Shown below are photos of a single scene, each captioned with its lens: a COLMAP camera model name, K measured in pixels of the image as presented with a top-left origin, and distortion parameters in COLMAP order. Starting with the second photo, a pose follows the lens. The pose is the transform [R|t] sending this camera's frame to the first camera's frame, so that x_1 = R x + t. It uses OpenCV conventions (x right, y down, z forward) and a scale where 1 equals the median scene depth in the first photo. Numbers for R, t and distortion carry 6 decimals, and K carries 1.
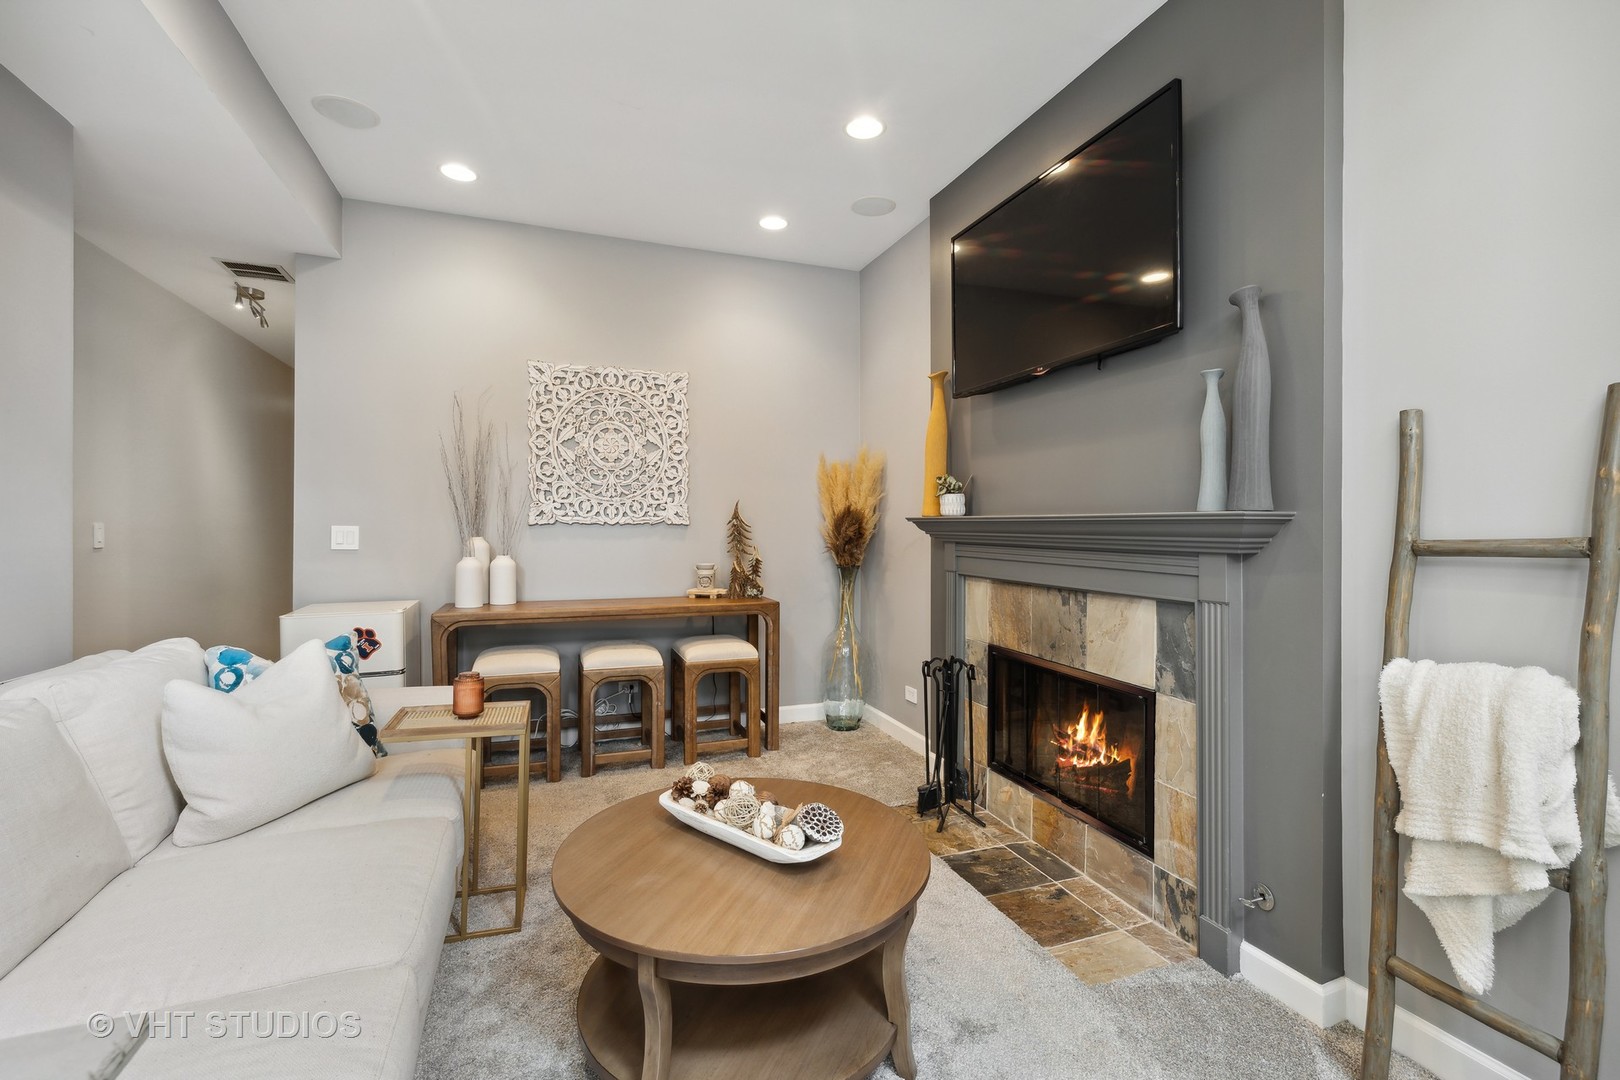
lens RADIAL K [[691.9, 0, 792.7], [0, 691.9, 537.9], [0, 0, 1]] dist [0.003172, -0.001012]
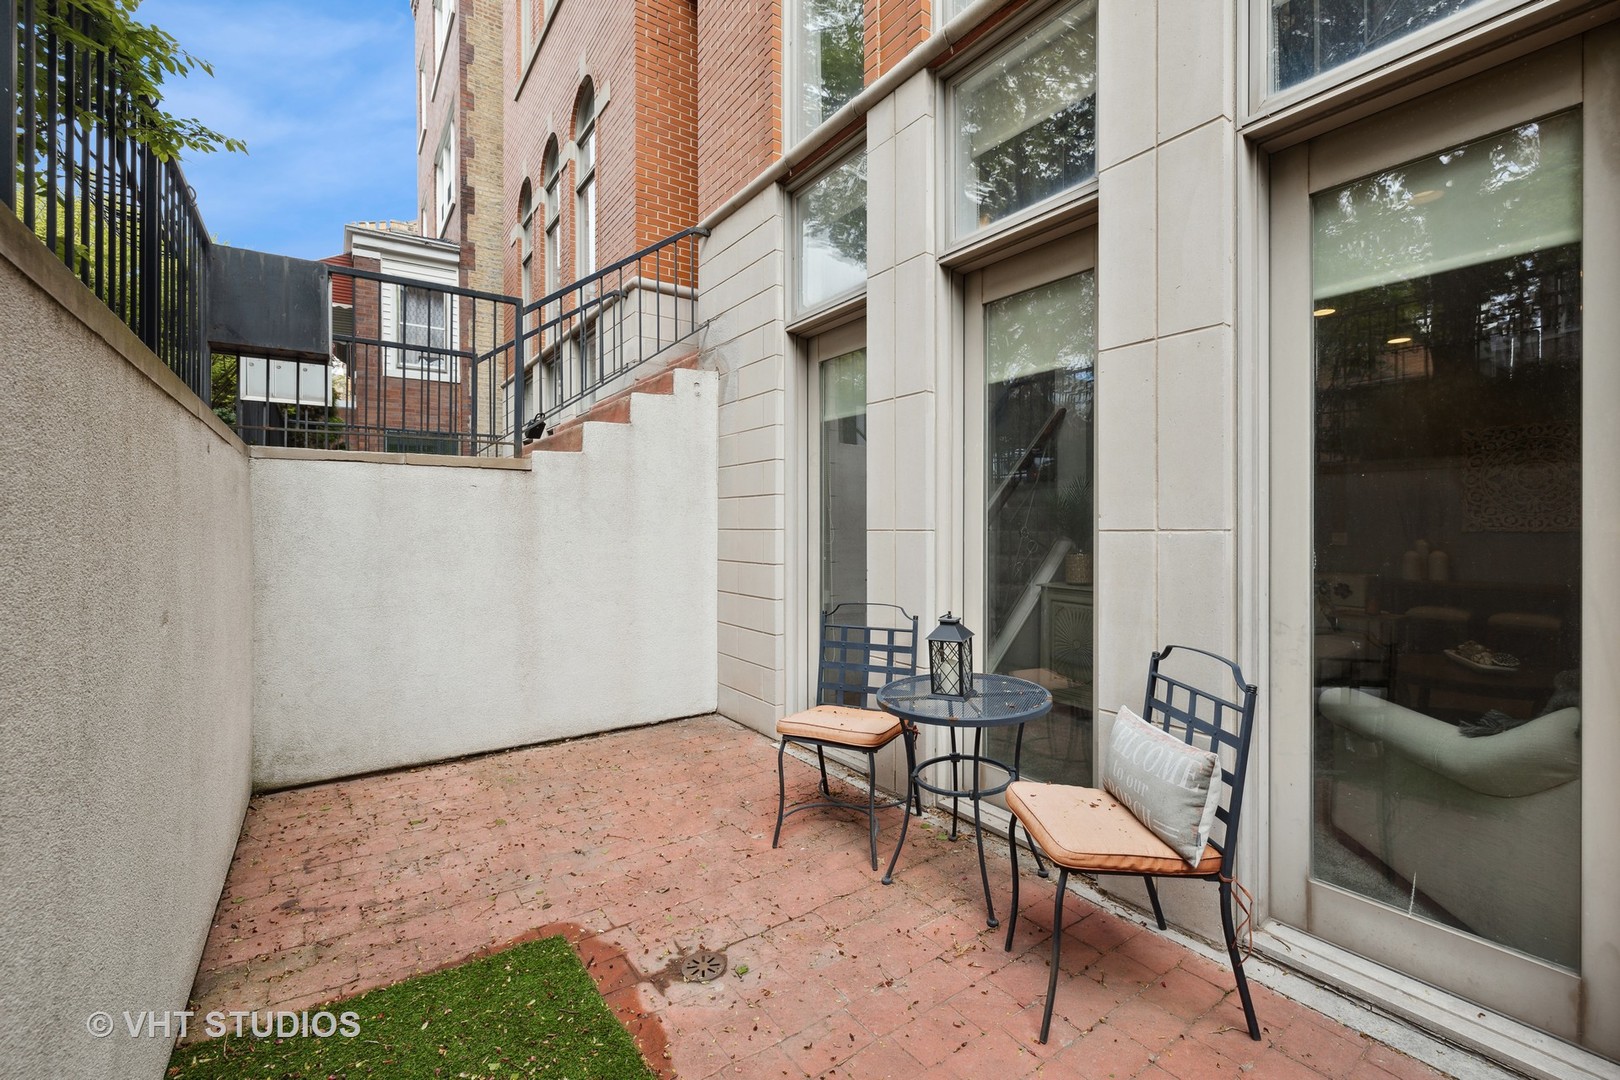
lens RADIAL K [[691.9, 0, 801.3], [0, 691.9, 524.2], [0, 0, 1]] dist [0.003172, -0.001012]
pose [[0.247125, -0.008484, -0.968946, 0.720743], [-0.014600, 0.999816, -0.012478, 0.003942], [0.968873, 0.017231, 0.246956, -0.787886]]
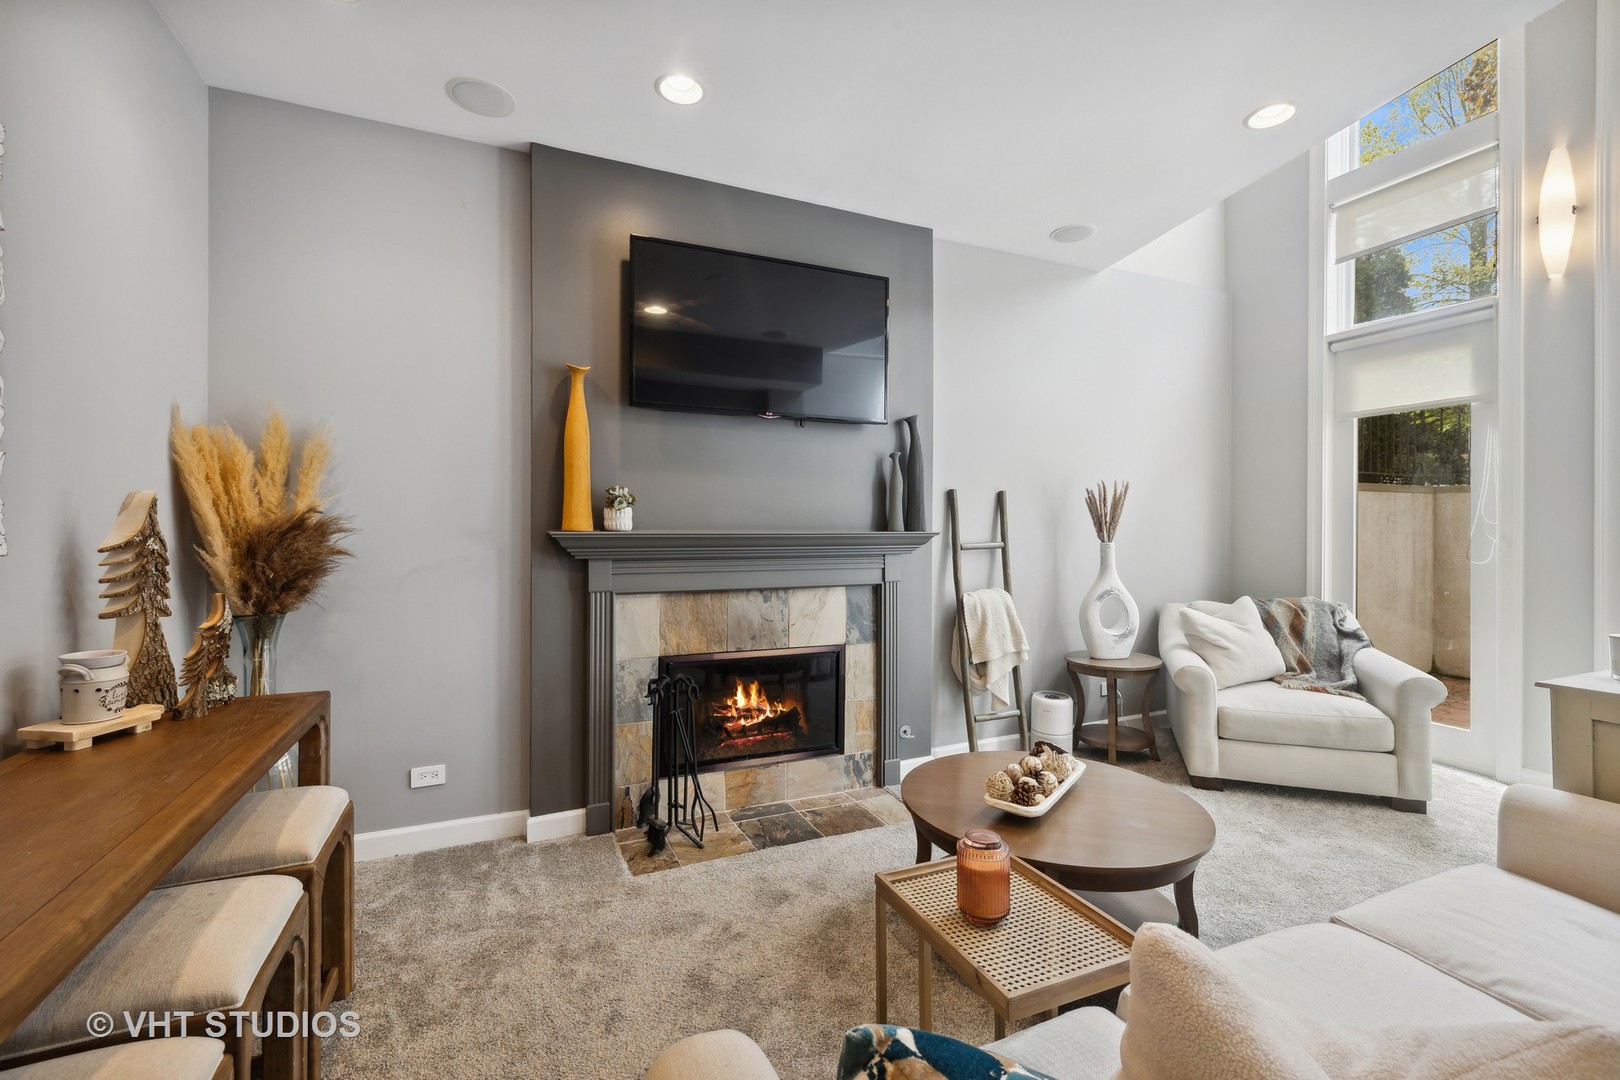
lens RADIAL K [[691.9, 0, 809.5], [0, 691.9, 540.8], [0, 0, 1]] dist [0.003172, -0.001012]
pose [[-0.068155, -0.028493, 0.997268, -0.936670], [0.012680, 0.999487, 0.029423, -0.054097], [-0.997594, 0.014650, -0.067759, 1.084651]]
